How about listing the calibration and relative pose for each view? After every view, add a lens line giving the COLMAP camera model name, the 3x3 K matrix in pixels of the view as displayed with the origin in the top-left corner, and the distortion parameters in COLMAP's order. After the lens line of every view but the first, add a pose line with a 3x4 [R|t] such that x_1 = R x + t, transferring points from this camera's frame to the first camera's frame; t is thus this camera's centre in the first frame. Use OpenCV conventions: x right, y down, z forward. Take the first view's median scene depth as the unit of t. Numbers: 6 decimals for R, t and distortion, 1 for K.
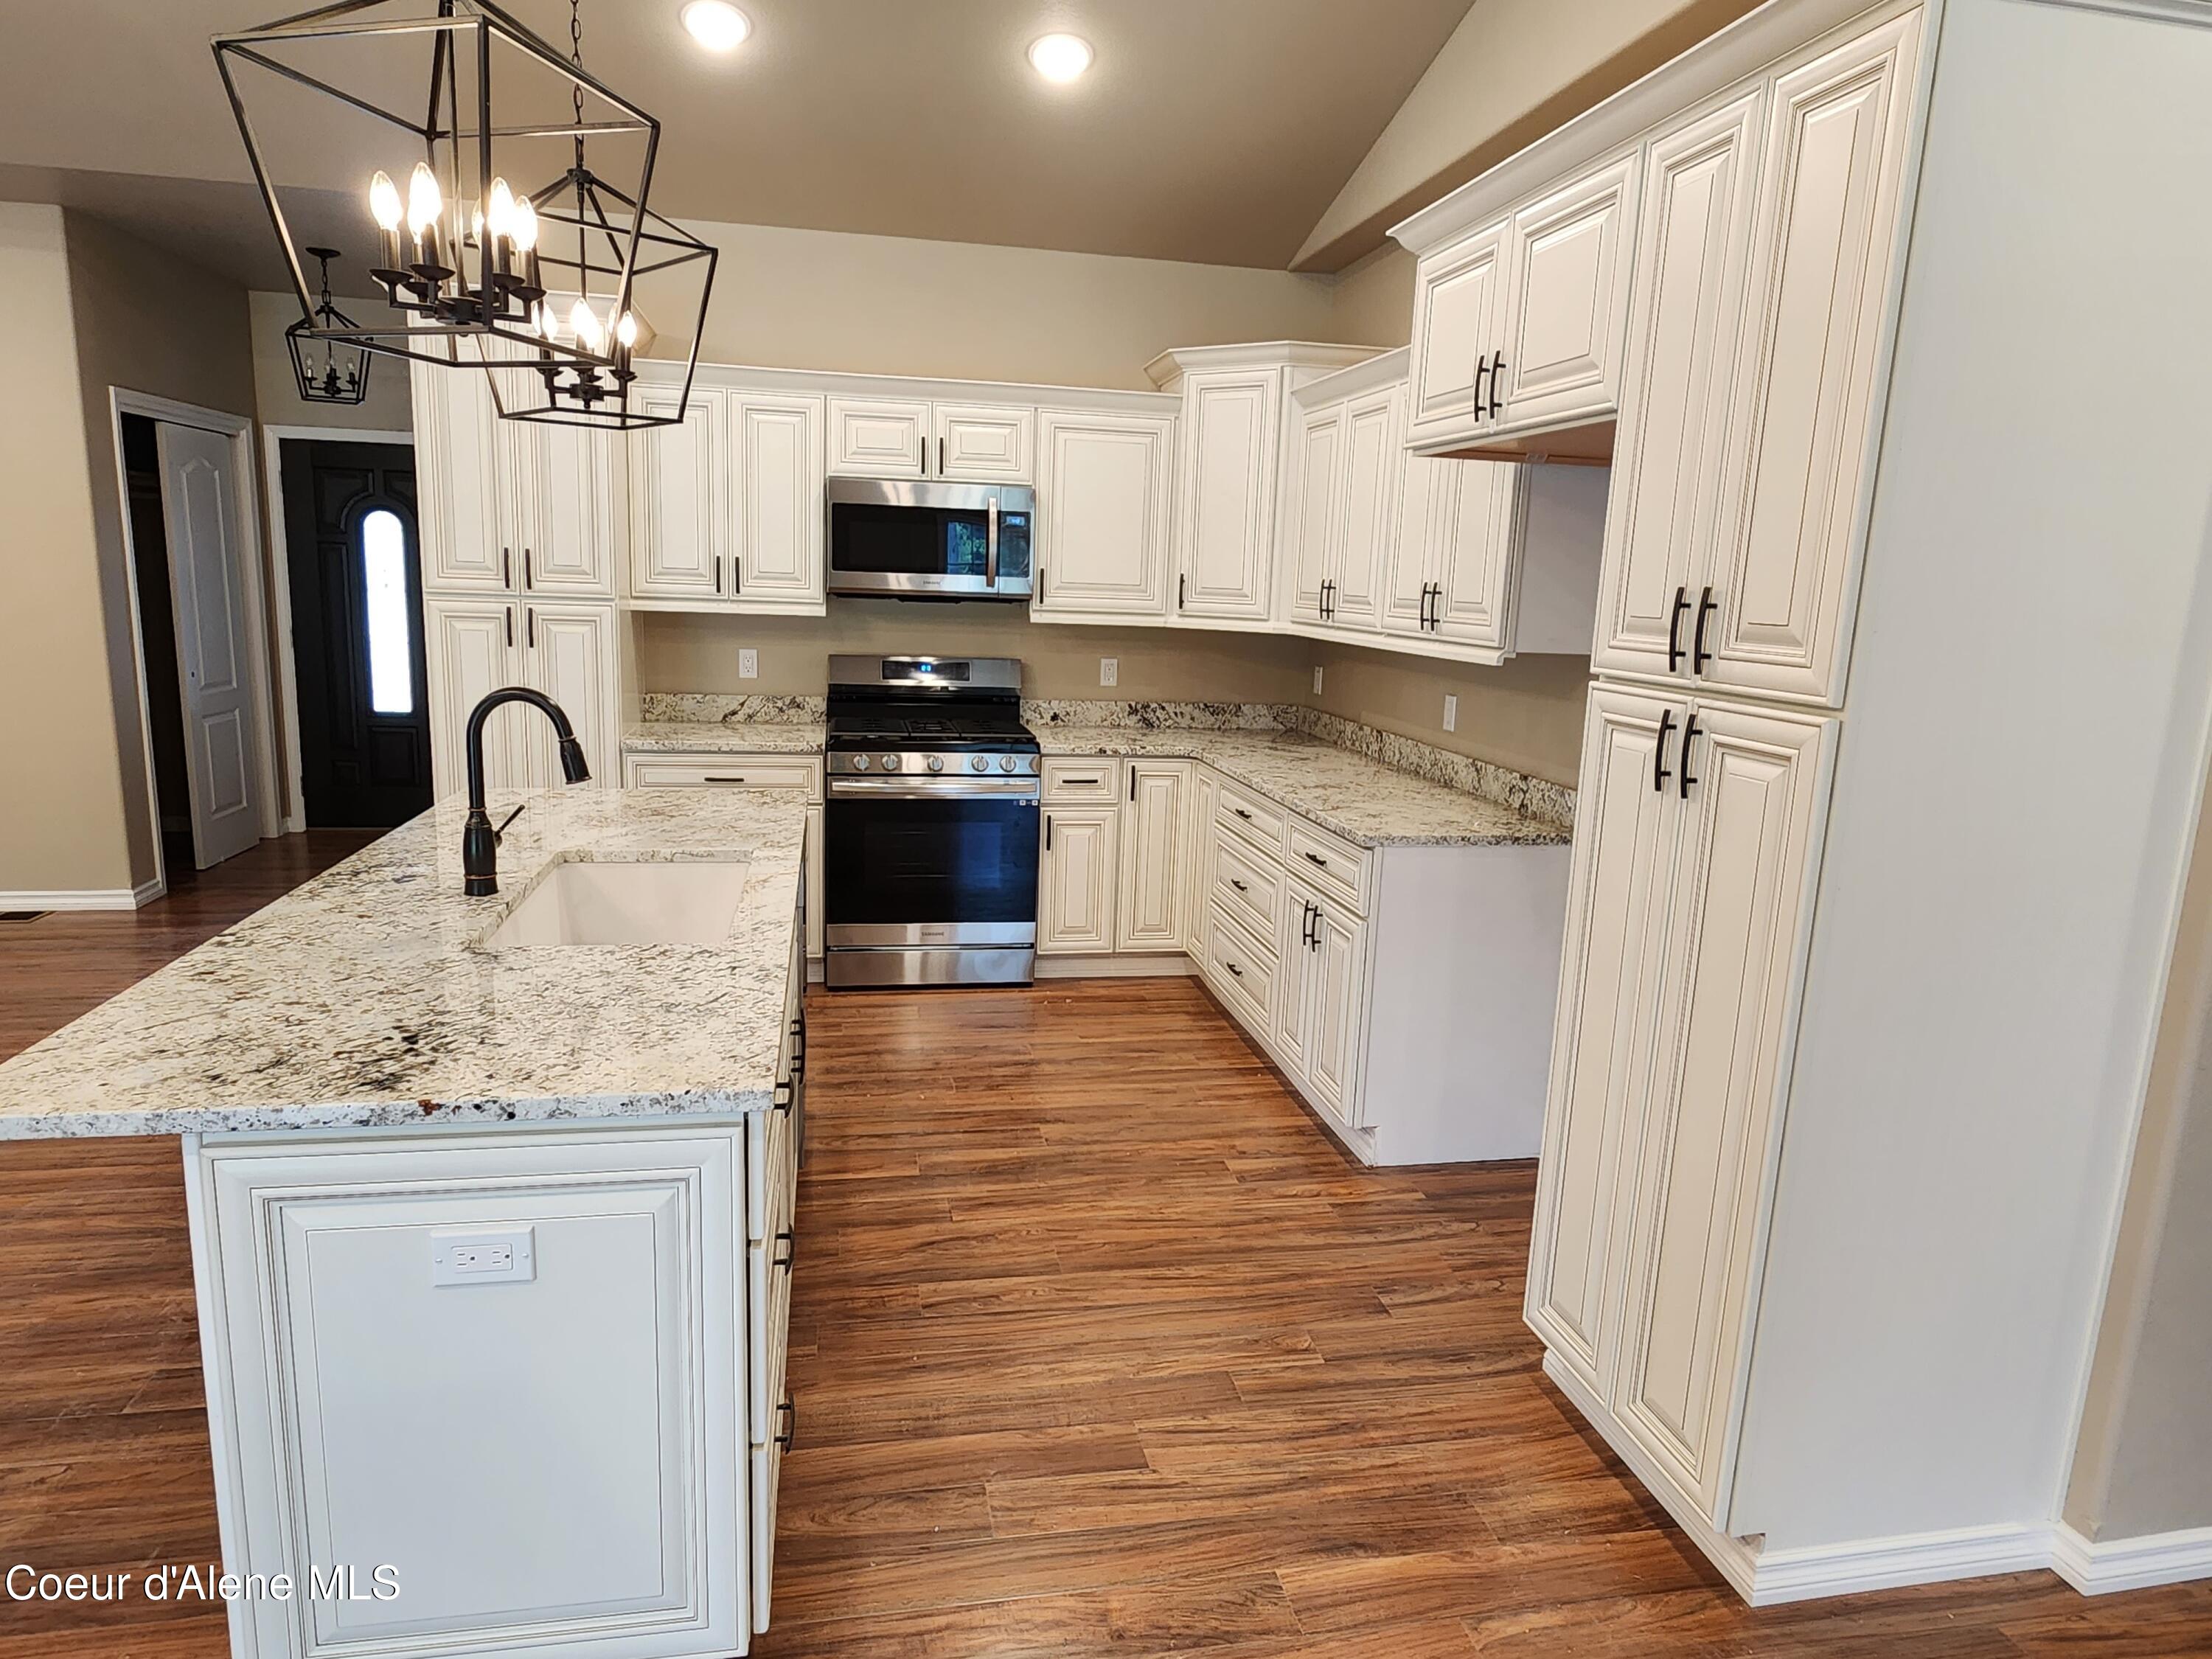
lens RADIAL K [[1331.1, 0, 1093.2], [0, 1331.1, 823.5], [0, 0, 1]] dist [0.000641, -0.001604]
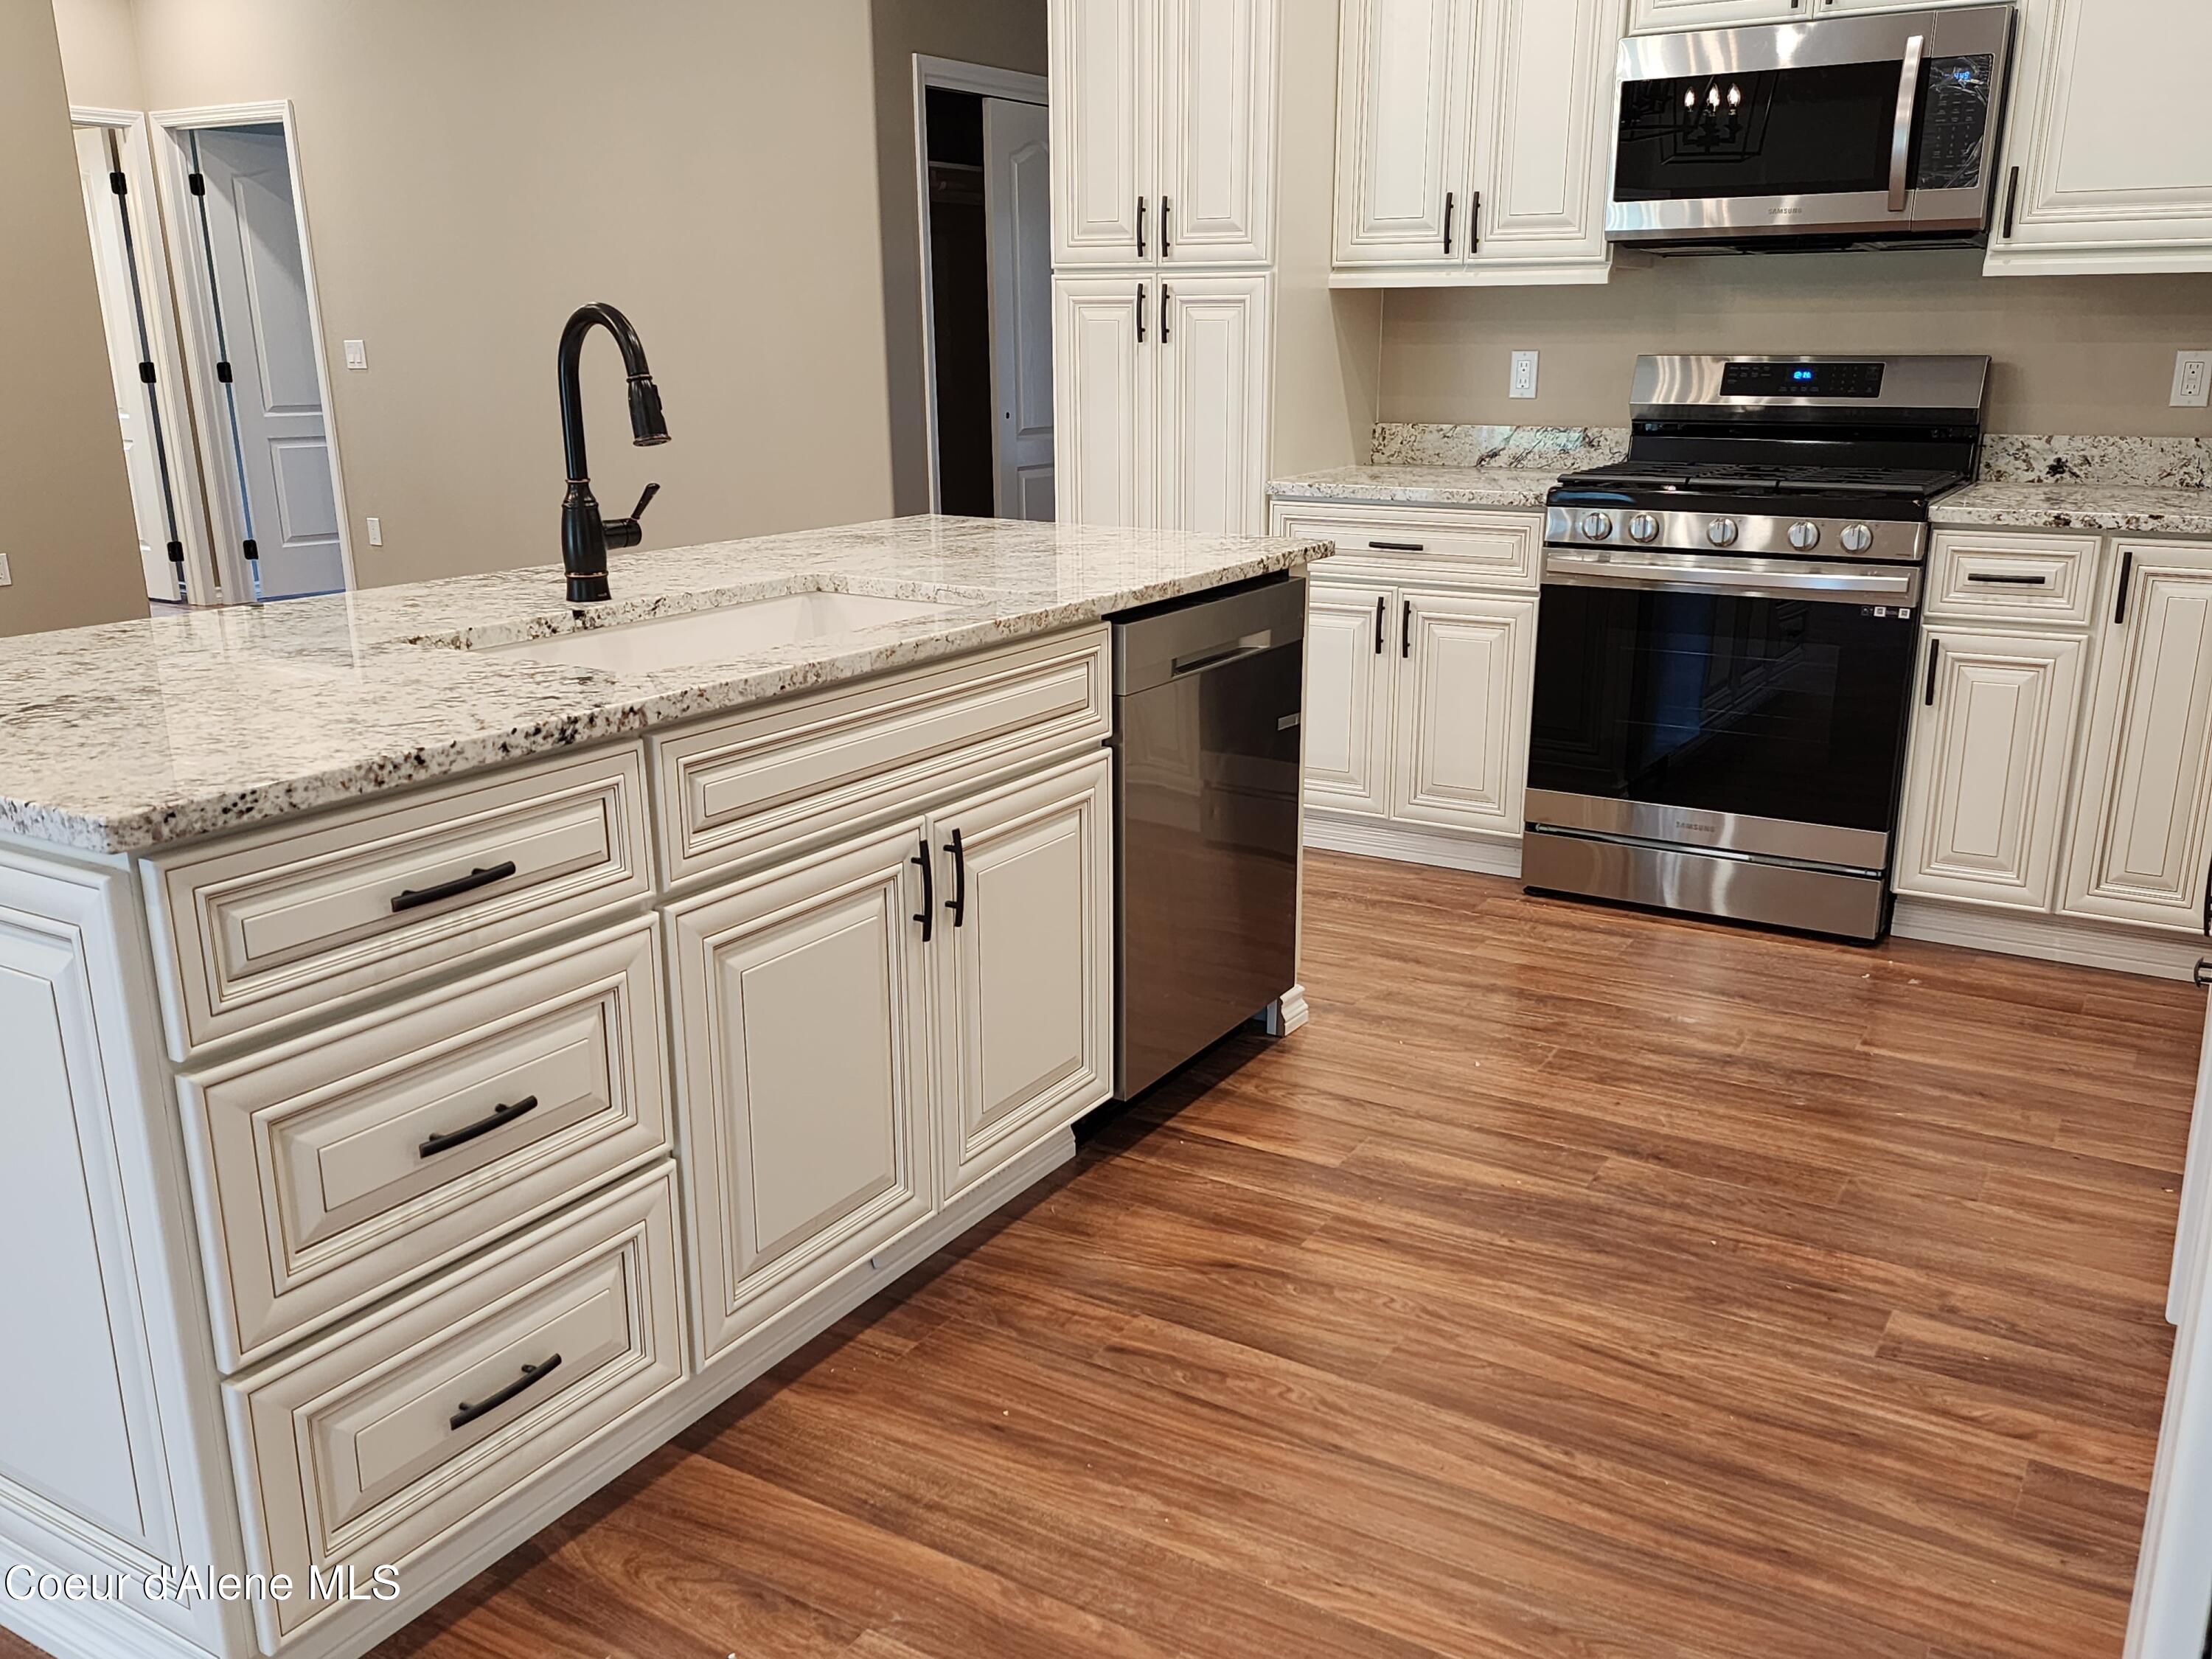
lens RADIAL K [[1830.8, 0, 1142.1], [0, 1830.8, 866.5], [0, 0, 1]] dist [0.100226, -0.124216]
pose [[0.744904, 0.151797, -0.649673, 0.235745], [-0.093708, 0.987924, 0.123387, 0.022535], [0.660558, -0.031032, 0.750133, 0.224398]]
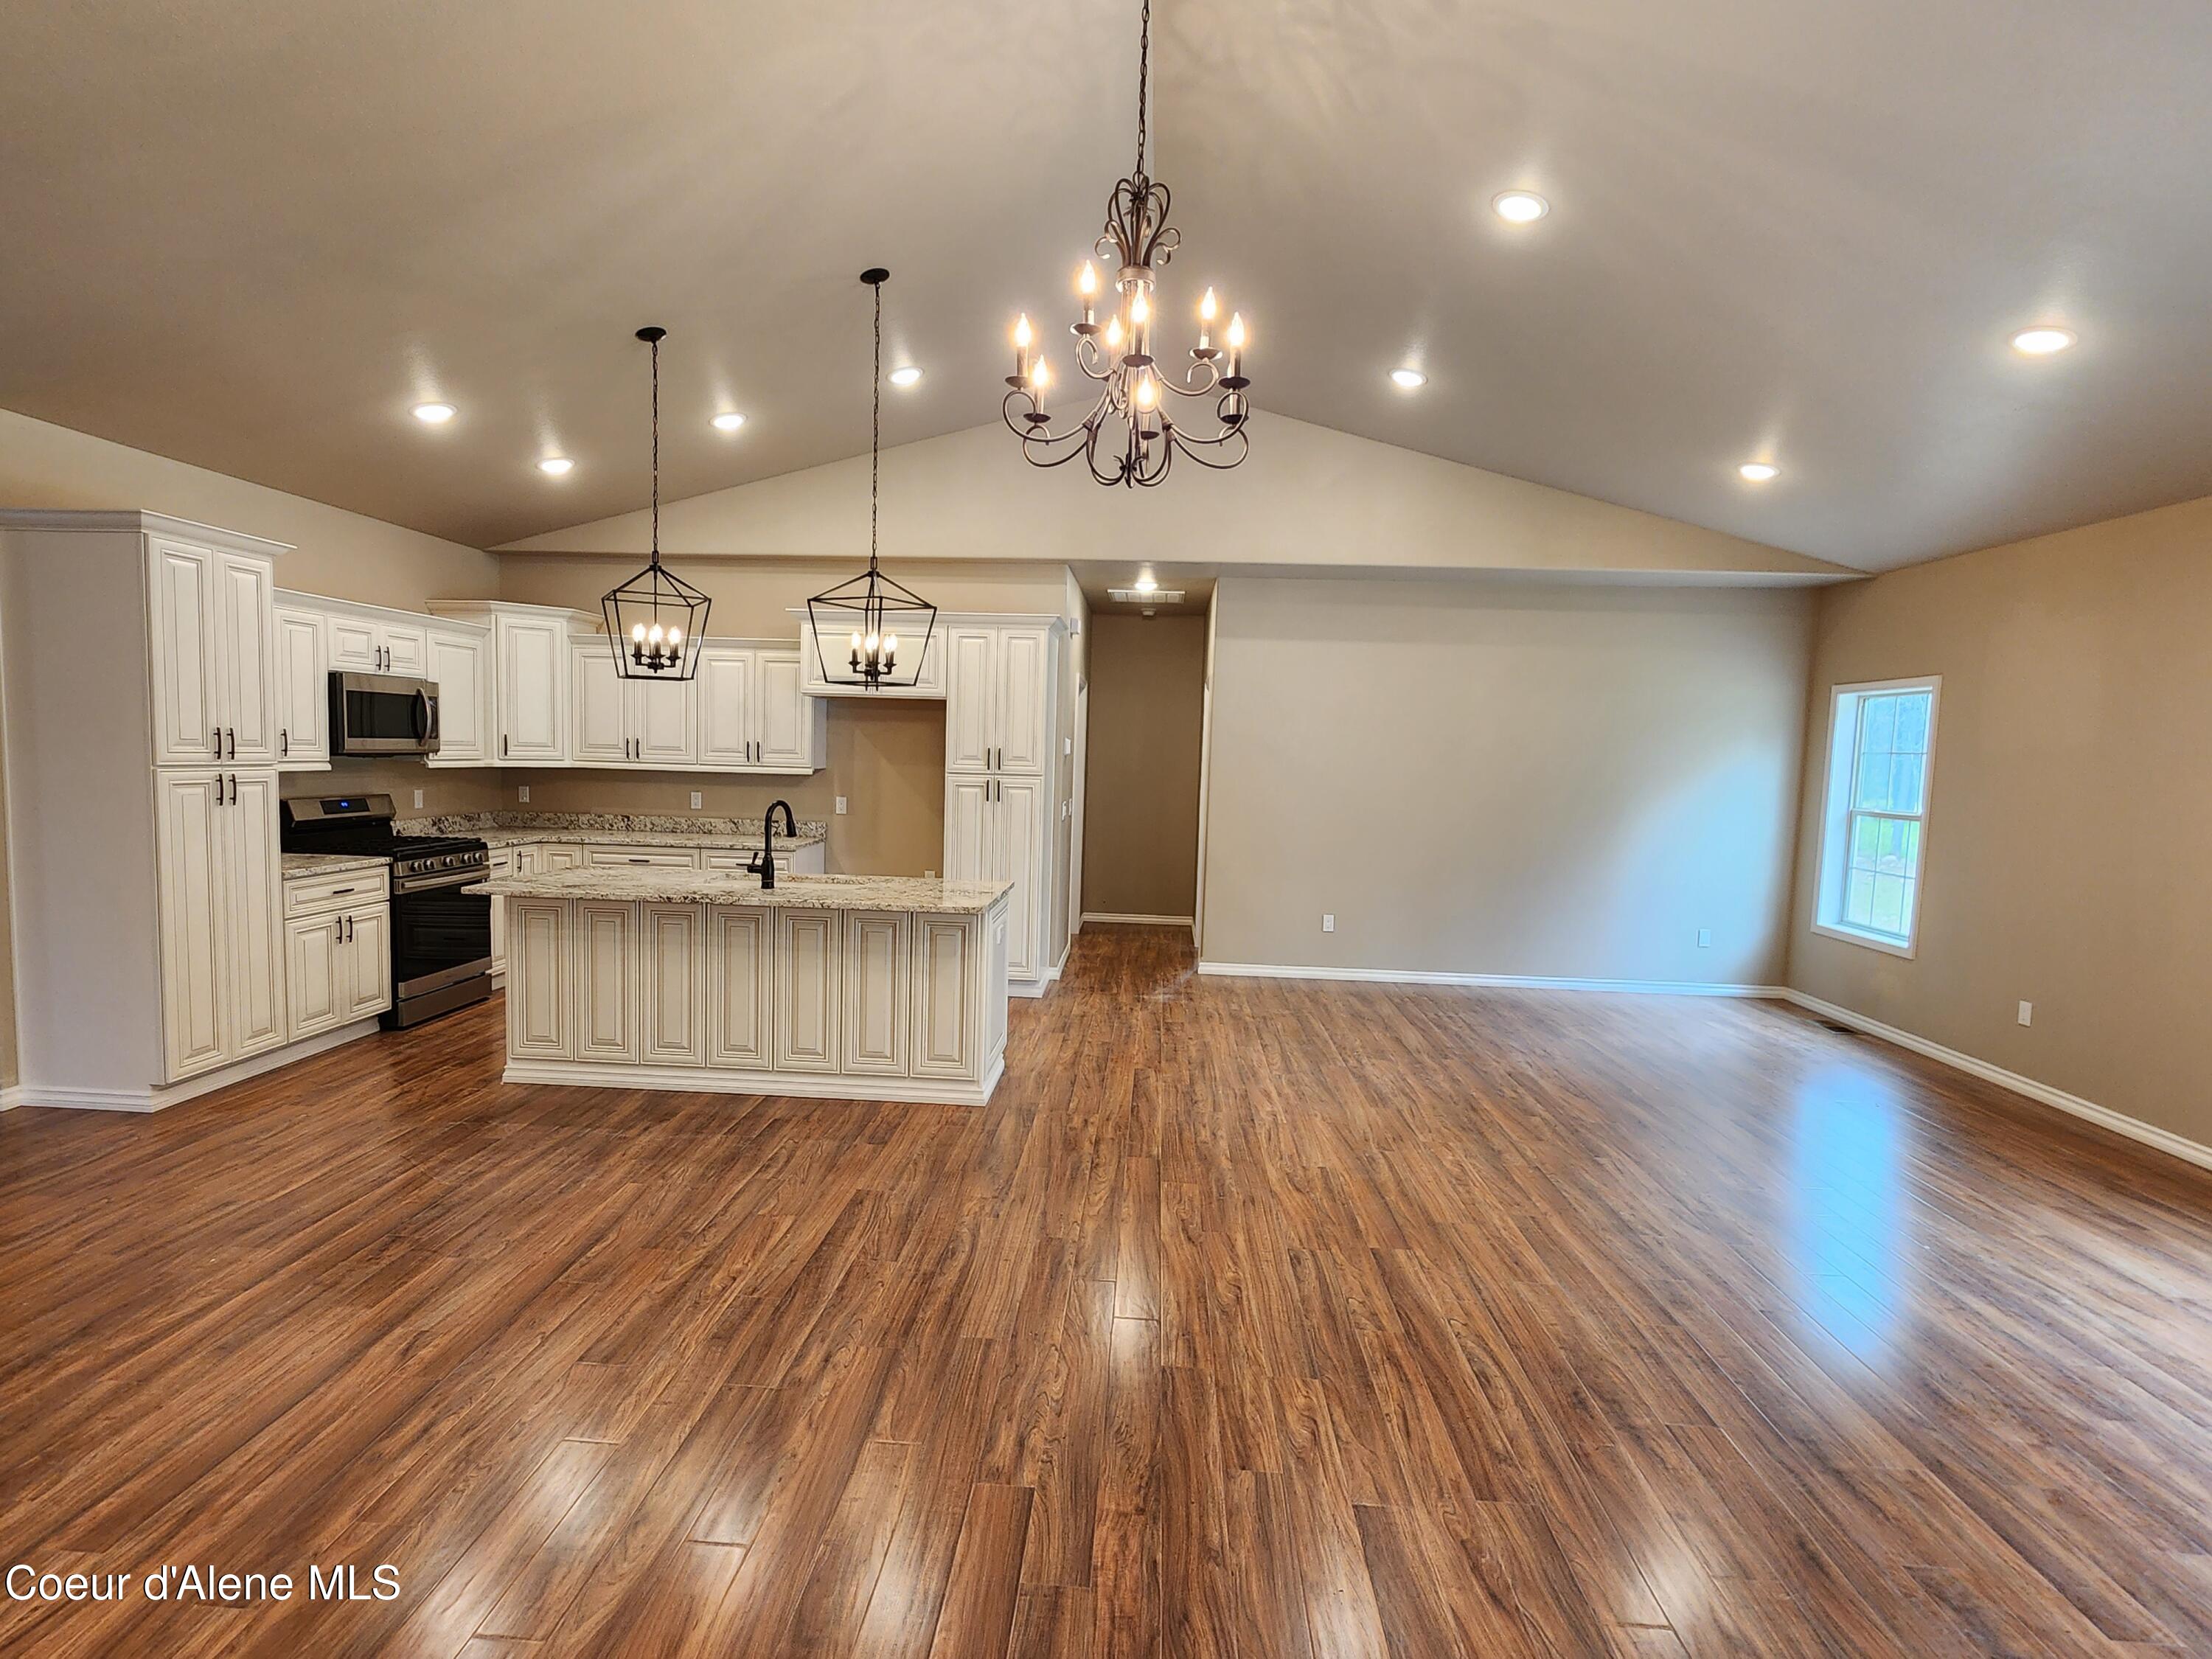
lens RADIAL K [[1110.3, 0, 1080.3], [0, 1110.3, 836.7], [0, 0, 1]] dist [0.000743, -0.000545]
pose [[0.262422, -0.106451, 0.959064, -1.136401], [0.159426, 0.985021, 0.065710, -0.040982], [-0.951692, 0.135656, 0.275462, -0.045089]]
